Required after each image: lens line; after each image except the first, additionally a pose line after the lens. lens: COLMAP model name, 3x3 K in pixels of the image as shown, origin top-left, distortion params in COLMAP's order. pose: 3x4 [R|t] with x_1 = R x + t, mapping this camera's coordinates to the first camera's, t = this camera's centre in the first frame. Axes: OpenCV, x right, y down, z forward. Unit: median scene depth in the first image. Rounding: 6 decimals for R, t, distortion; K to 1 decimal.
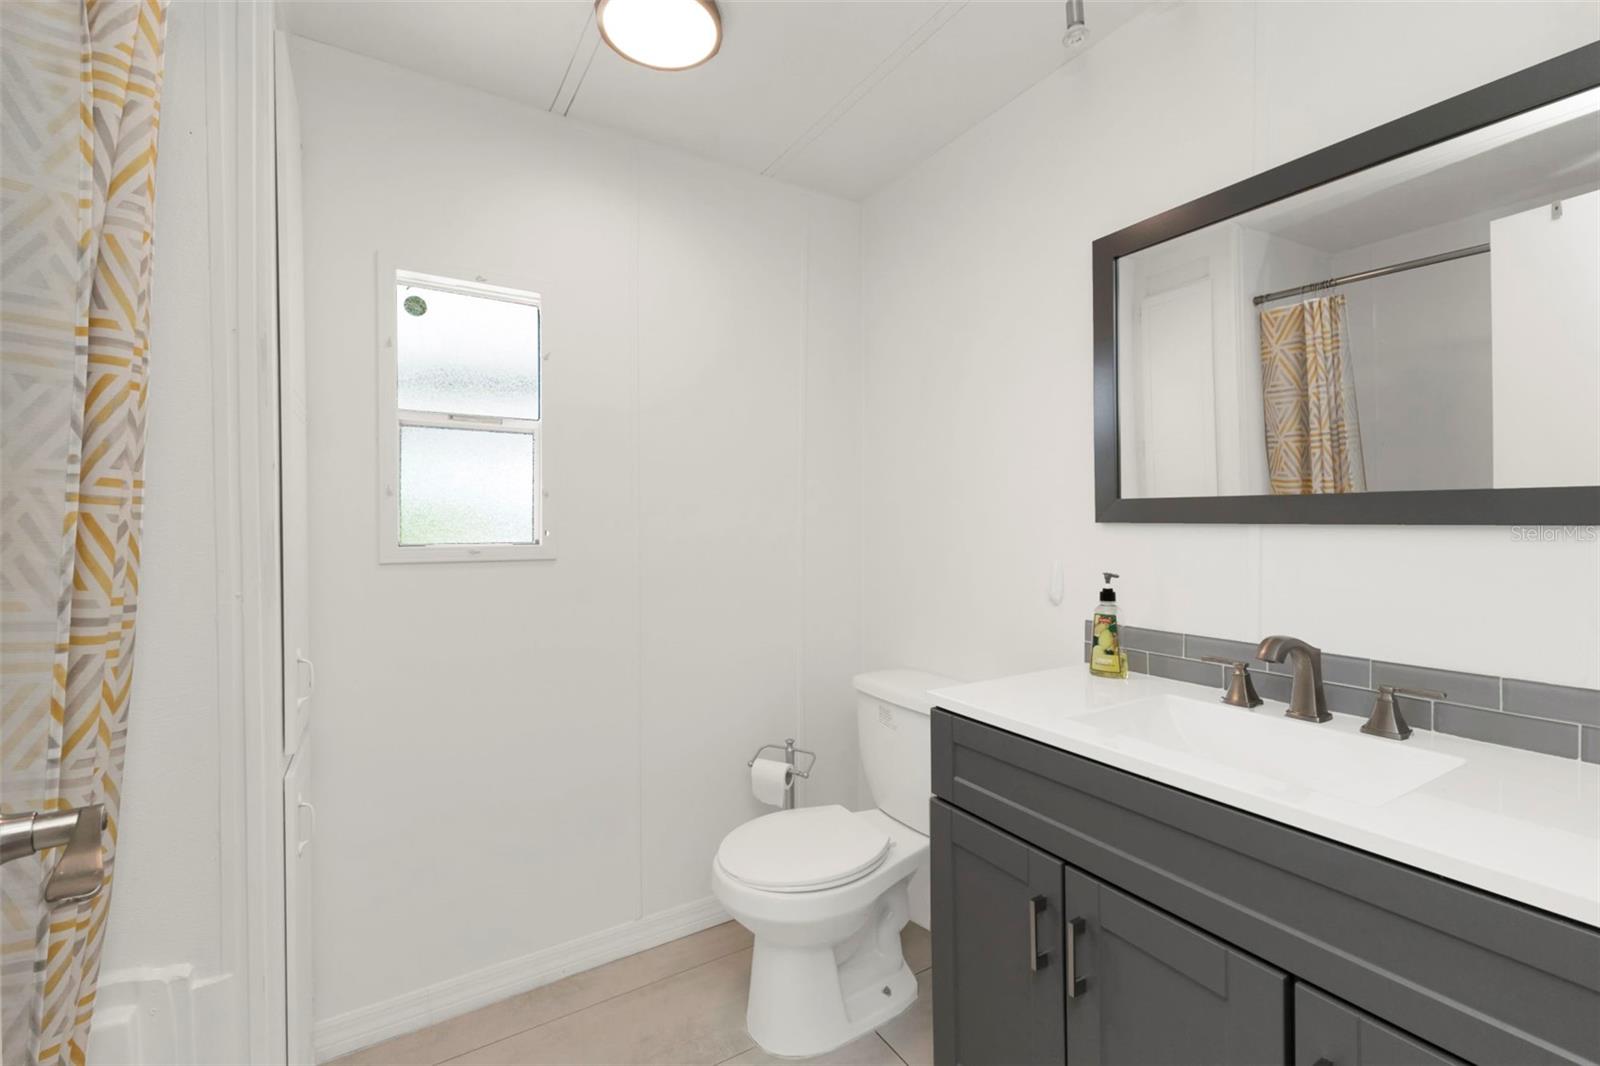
lens RADIAL K [[699.9, 0, 798.0], [0, 699.9, 512.9], [0, 0, 1]] dist [0.016566, -0.000078]
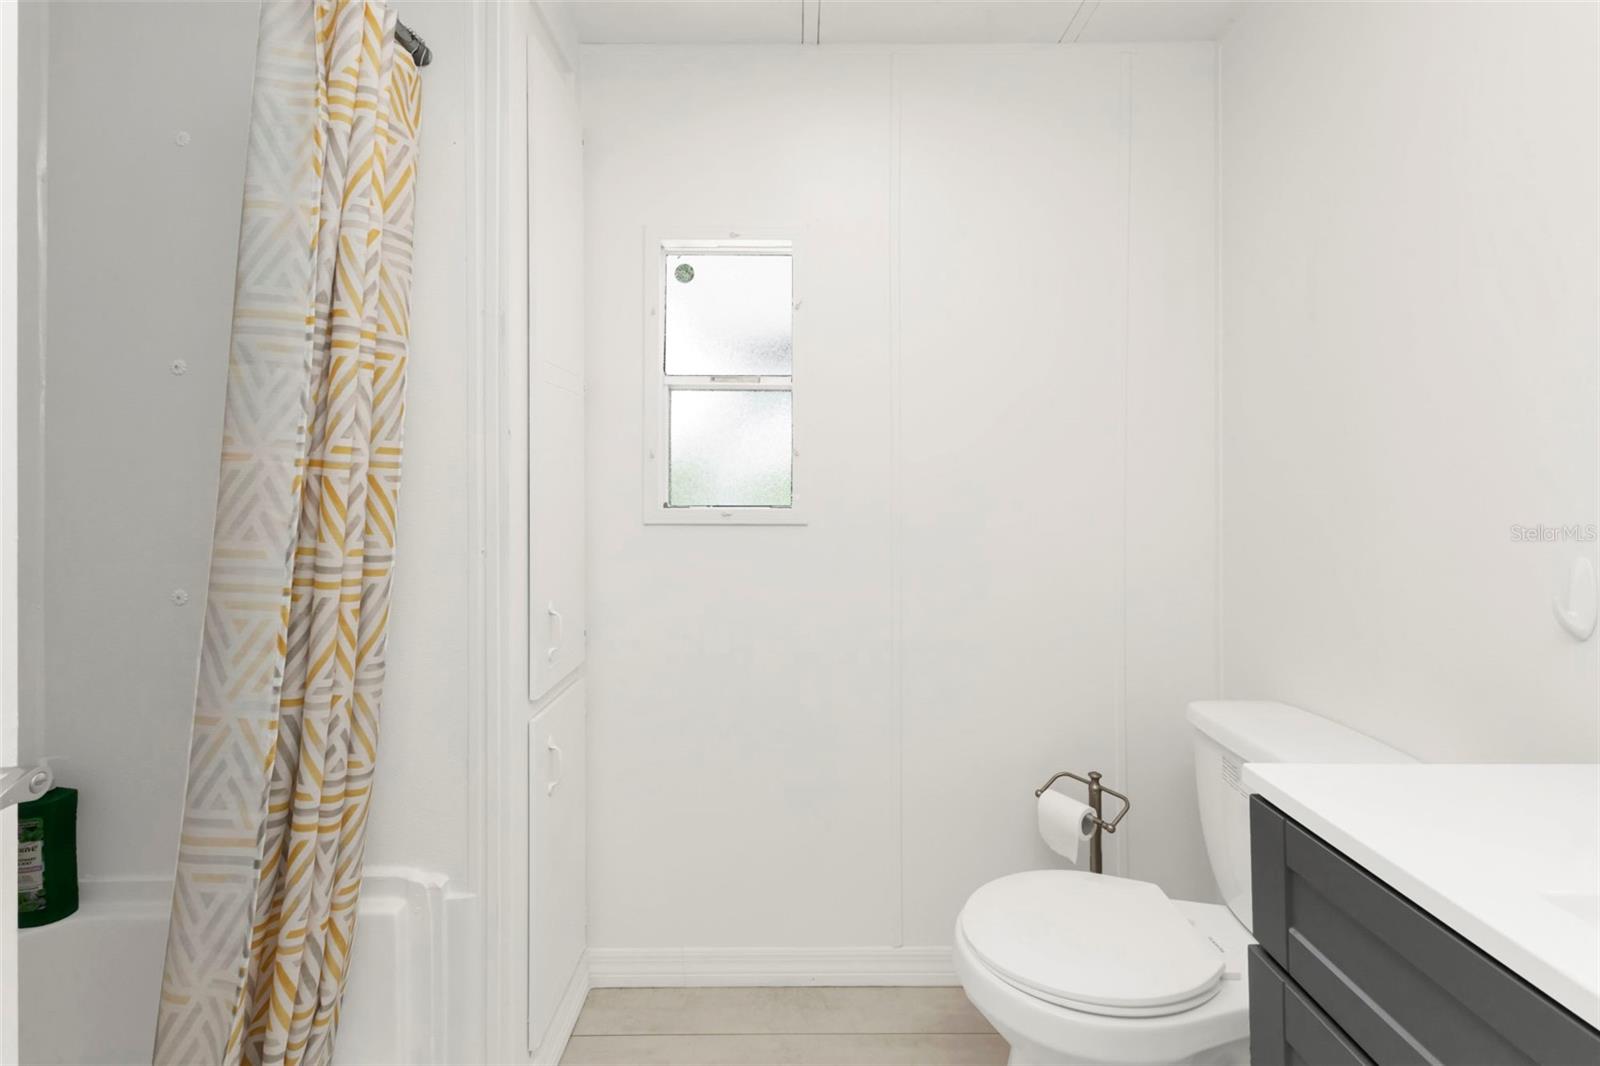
lens RADIAL K [[709.4, 0, 801.7], [0, 709.4, 469.0], [0, 0, 1]] dist [0.016334, 0.000208]
pose [[0.852608, -0.008476, -0.522482, 0.251968], [0.005062, 0.999955, -0.007961, 0.001270], [0.522526, 0.004143, 0.852613, 0.366510]]
